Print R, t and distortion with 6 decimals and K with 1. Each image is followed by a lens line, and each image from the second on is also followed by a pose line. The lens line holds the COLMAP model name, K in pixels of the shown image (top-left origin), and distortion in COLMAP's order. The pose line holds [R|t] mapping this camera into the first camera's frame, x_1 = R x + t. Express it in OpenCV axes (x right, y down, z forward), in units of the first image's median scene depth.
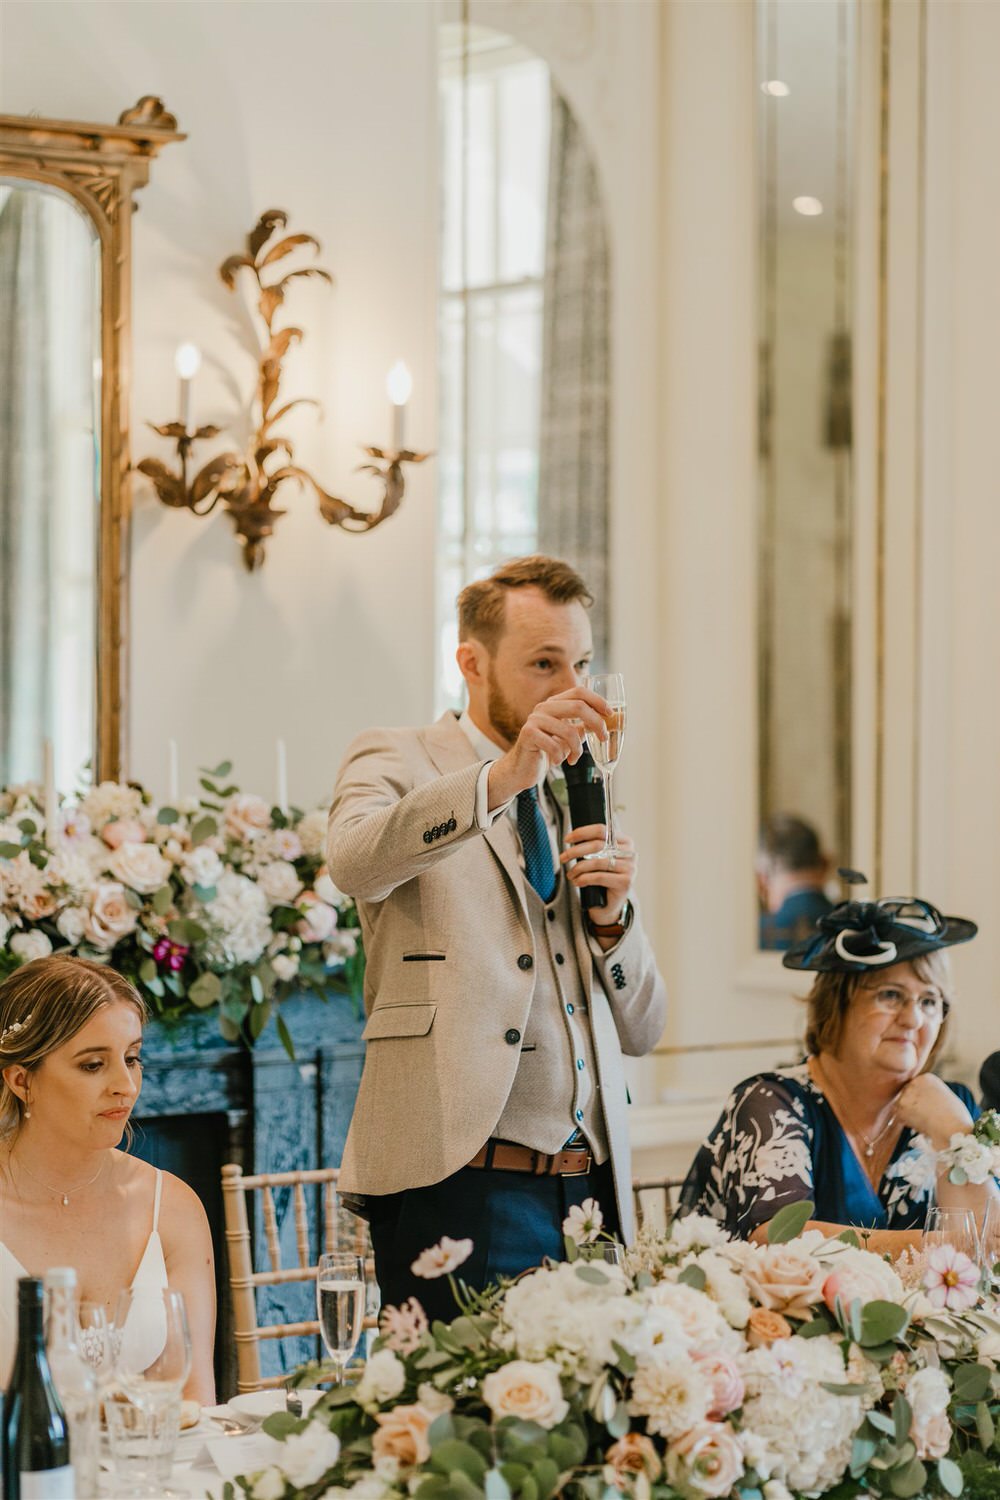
lens RADIAL K [[3588.9, 0, 500.0], [0, 3588.9, 750.0], [0, 0, 1]] dist [-0.001386, 0.532358]
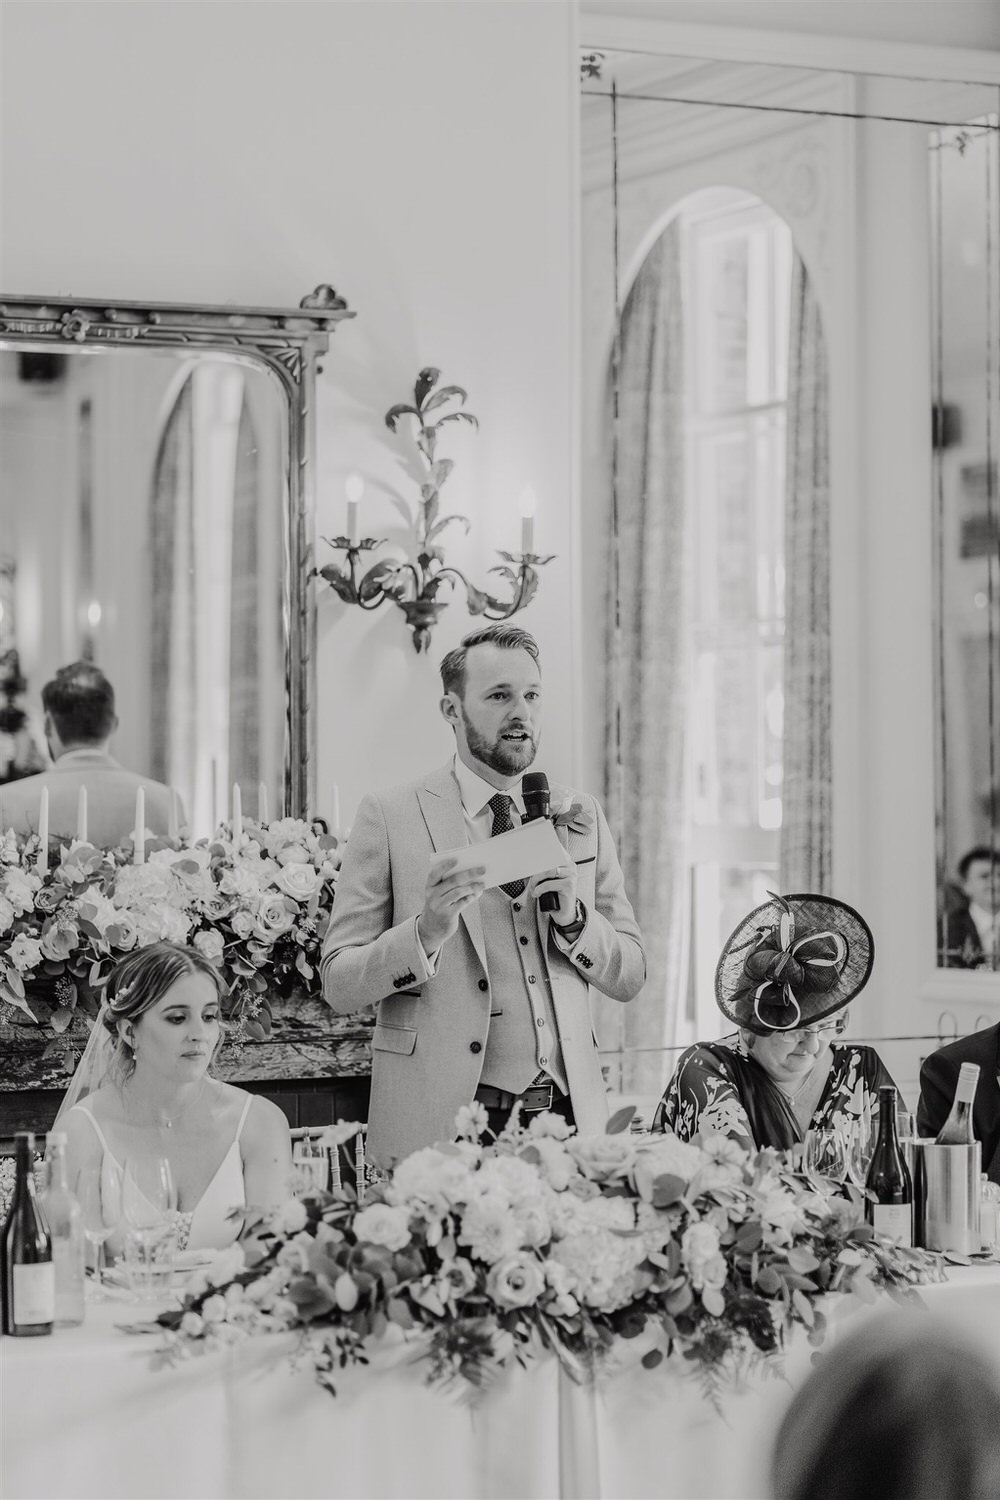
lens RADIAL K [[3588.9, 0, 500.0], [0, 3588.9, 750.0], [0, 0, 1]] dist [-0.001386, 0.532358]
pose [[0.981462, -0.010660, -0.191361, 0.222201], [0.006110, 0.999685, -0.024354, 0.017561], [0.191560, 0.022733, 0.981218, -0.262916]]
